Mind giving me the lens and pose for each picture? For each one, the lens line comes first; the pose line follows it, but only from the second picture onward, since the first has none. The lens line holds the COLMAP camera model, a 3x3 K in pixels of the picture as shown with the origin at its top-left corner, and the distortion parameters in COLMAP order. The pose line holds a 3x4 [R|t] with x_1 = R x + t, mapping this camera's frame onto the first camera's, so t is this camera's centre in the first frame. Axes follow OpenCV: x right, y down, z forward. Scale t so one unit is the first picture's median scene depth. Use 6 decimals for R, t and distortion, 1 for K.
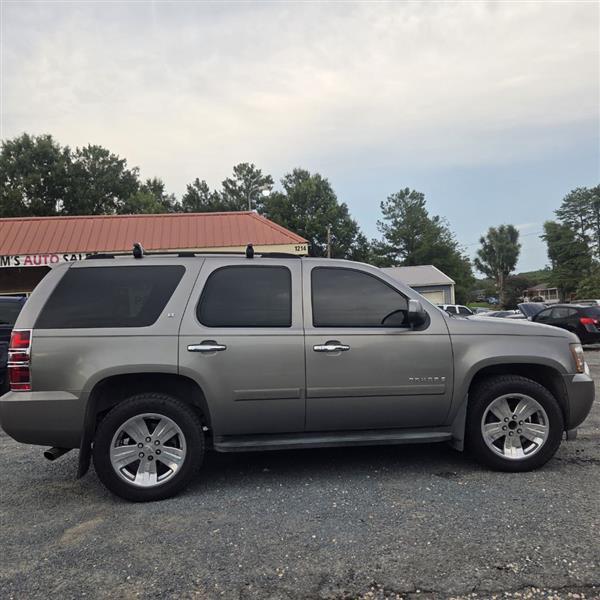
lens RADIAL K [[538.9, 0, 300.0], [0, 538.9, 300.0], [0, 0, 1]] dist [0.079736, -0.074264]
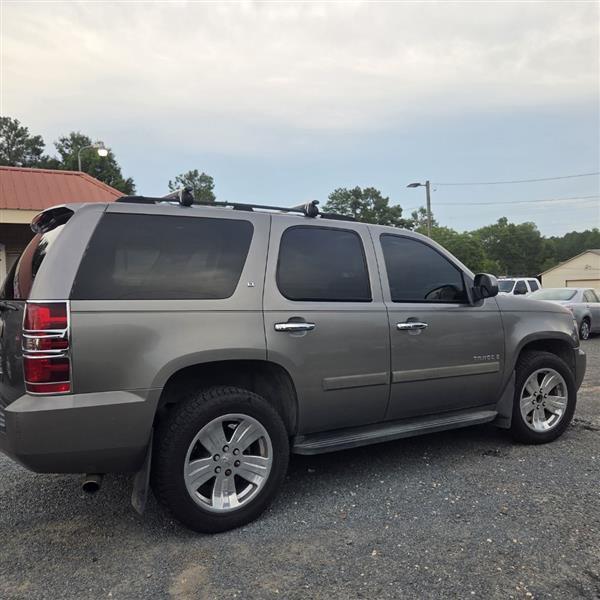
lens RADIAL K [[538.9, 0, 300.0], [0, 538.9, 300.0], [0, 0, 1]] dist [0.079736, -0.074264]
pose [[0.909246, 0.009848, 0.416142, -0.487206], [-0.021404, 0.999504, 0.023113, 0.030595], [-0.415708, -0.029922, 0.909006, 0.273759]]
